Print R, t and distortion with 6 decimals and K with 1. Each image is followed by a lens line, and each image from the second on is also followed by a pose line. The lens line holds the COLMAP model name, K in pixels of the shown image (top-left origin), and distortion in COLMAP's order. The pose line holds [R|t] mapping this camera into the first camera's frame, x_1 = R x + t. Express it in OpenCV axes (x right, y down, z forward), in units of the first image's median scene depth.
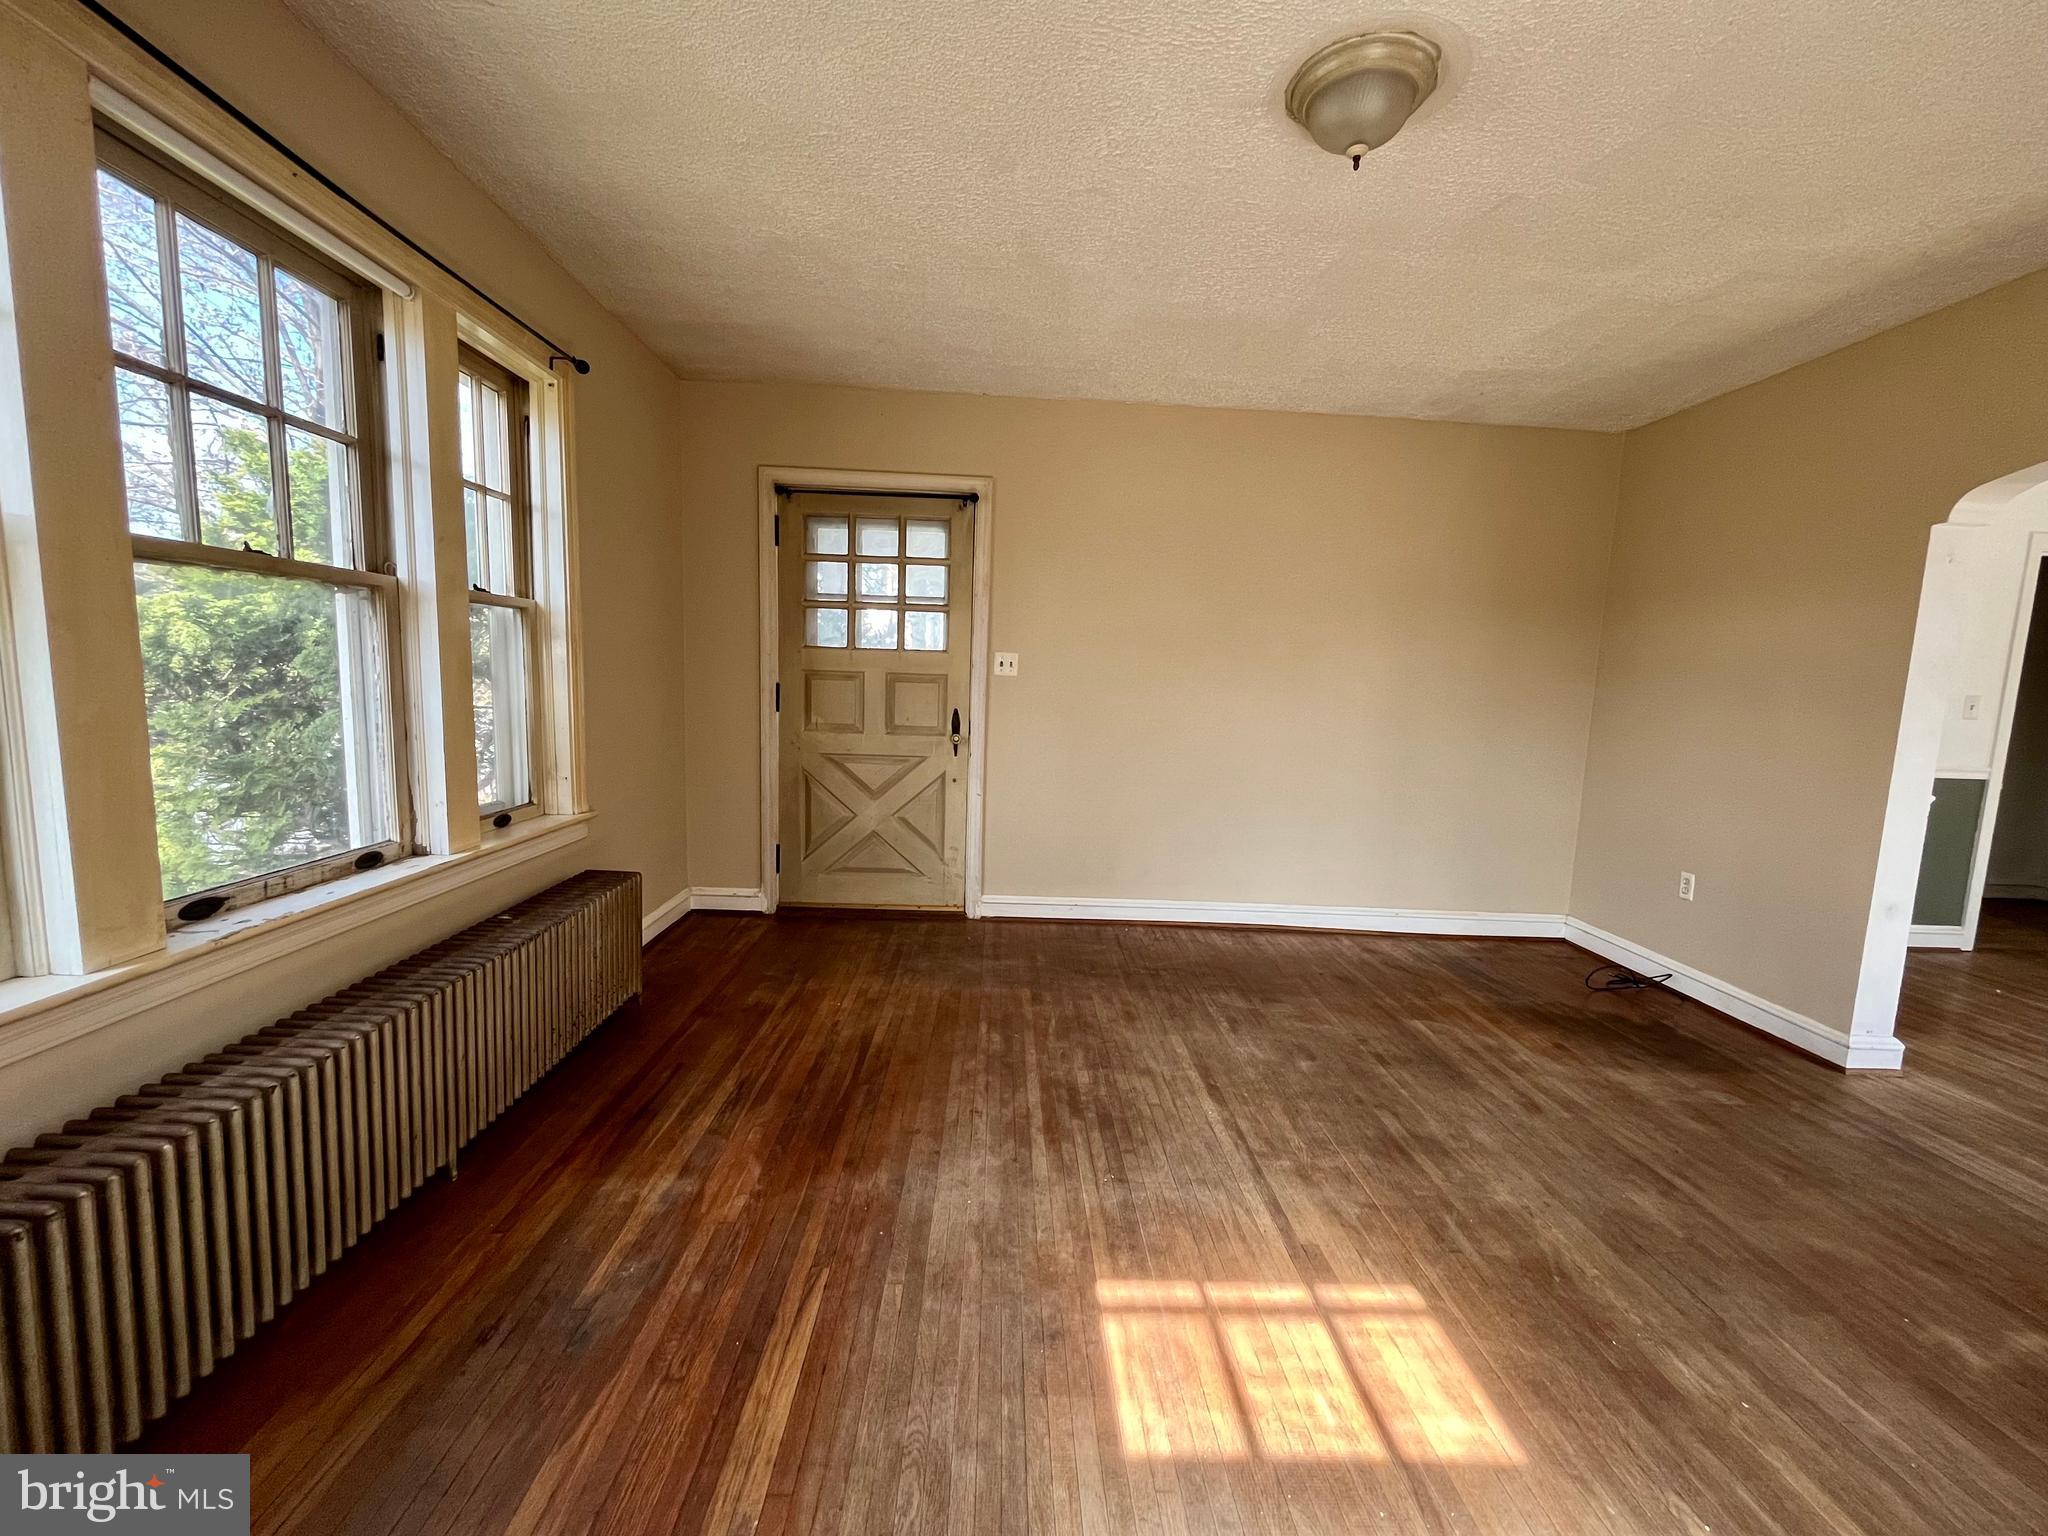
lens RADIAL K [[831.8, 0, 1026.8], [0, 831.8, 777.9], [0, 0, 1]] dist [-0.004750, -0.000015]
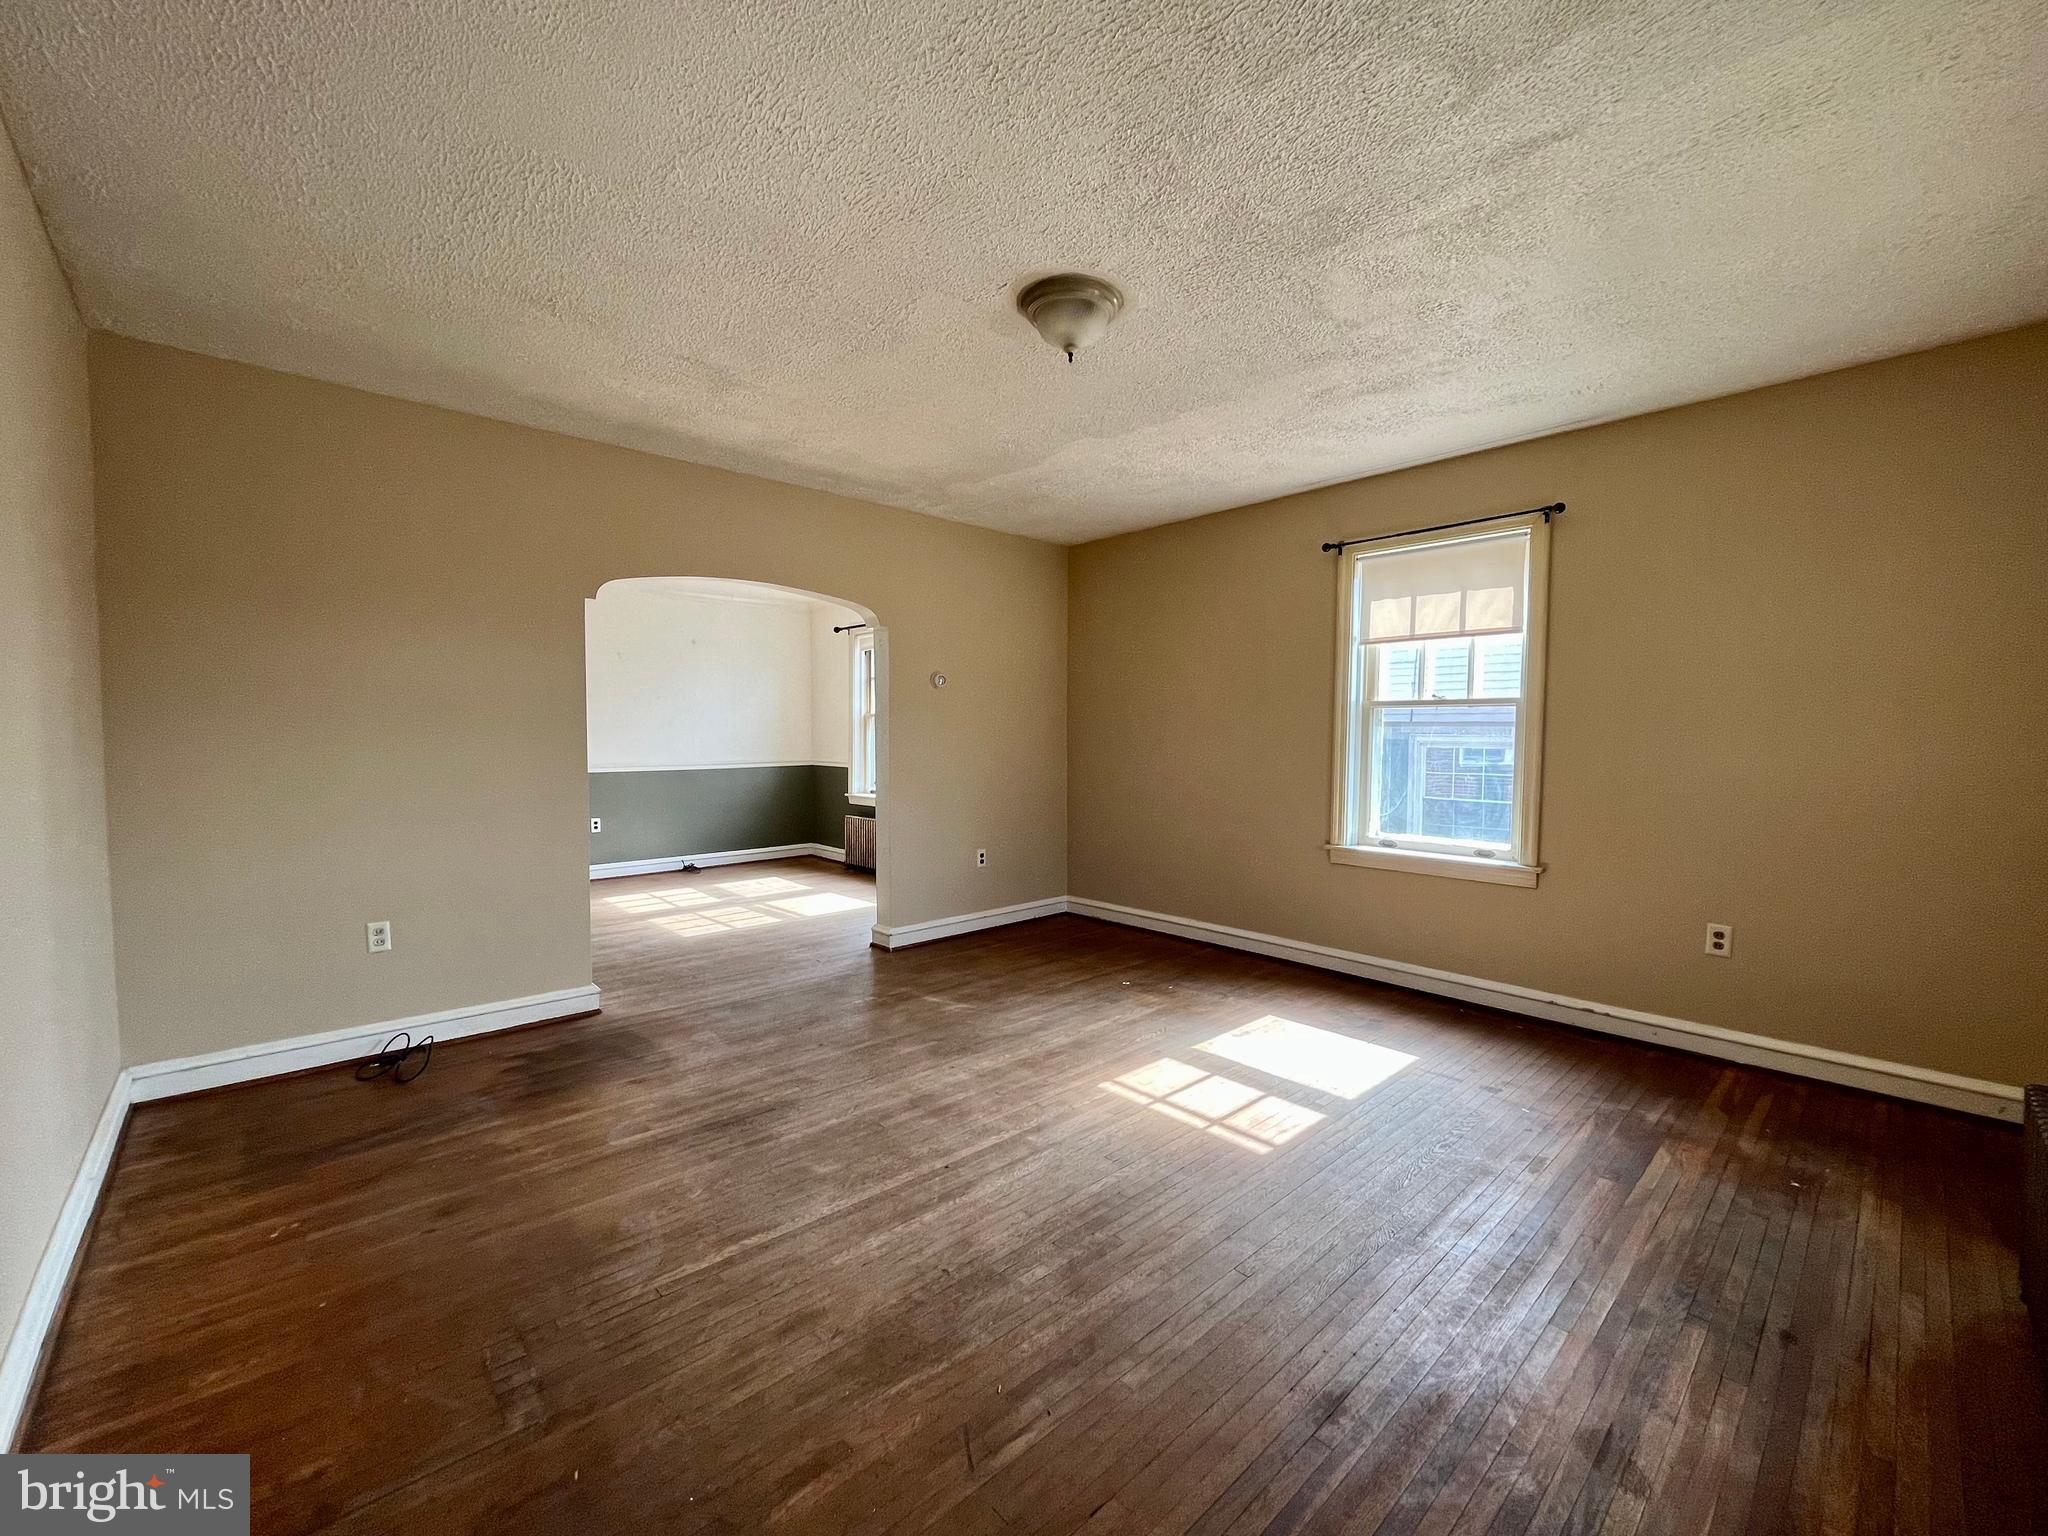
lens RADIAL K [[831.8, 0, 1026.8], [0, 831.8, 777.9], [0, 0, 1]] dist [-0.004750, -0.000015]
pose [[-0.659412, -0.080233, 0.747488, -0.412857], [0.058792, 0.985740, 0.157670, -0.178214], [-0.749480, 0.147916, -0.645292, 1.318663]]
